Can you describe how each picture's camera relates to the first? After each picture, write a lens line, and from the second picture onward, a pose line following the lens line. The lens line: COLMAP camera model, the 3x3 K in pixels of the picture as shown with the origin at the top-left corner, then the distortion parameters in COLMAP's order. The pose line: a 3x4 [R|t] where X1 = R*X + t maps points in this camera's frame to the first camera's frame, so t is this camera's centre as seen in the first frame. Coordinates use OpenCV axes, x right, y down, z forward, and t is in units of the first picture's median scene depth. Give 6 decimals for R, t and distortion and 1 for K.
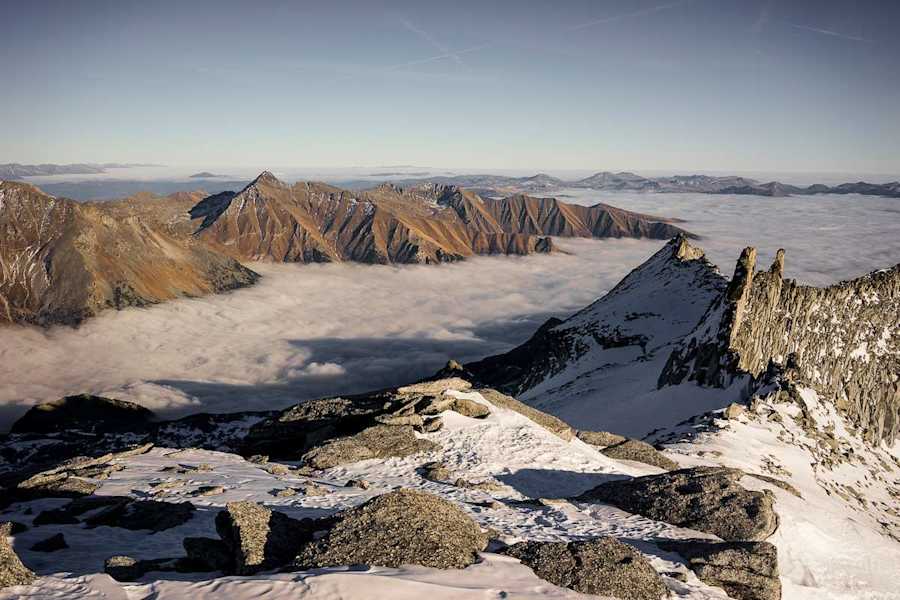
lens RADIAL K [[935.1, 0, 450.0], [0, 935.1, 300.0], [0, 0, 1]] dist [0.058397, -0.211751]
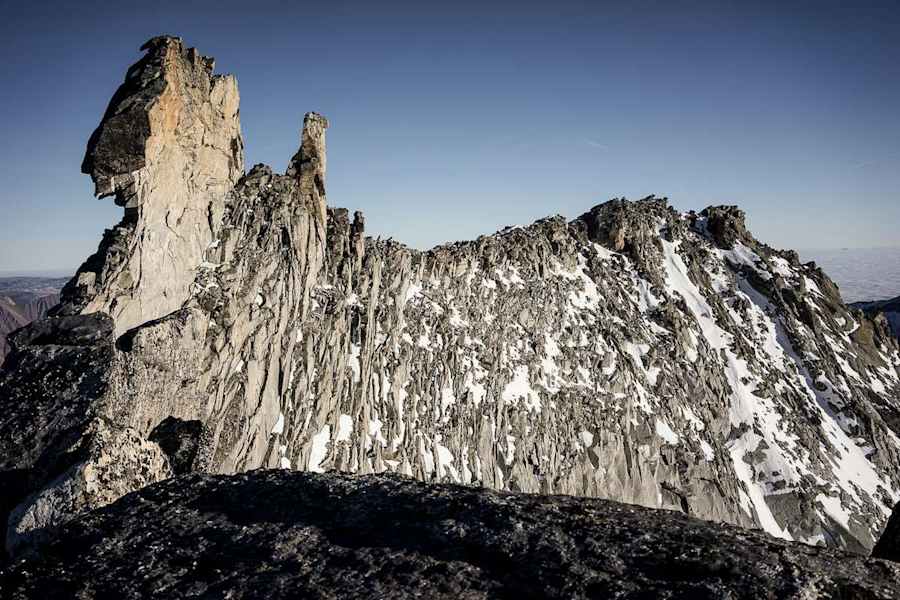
lens RADIAL K [[935.1, 0, 450.0], [0, 935.1, 300.0], [0, 0, 1]] dist [0.058397, -0.211751]
pose [[0.890664, -0.066641, 0.449752, 0.226462], [0.109264, 0.991583, -0.069454, 0.042985], [-0.441338, 0.111002, 0.890449, 0.647719]]
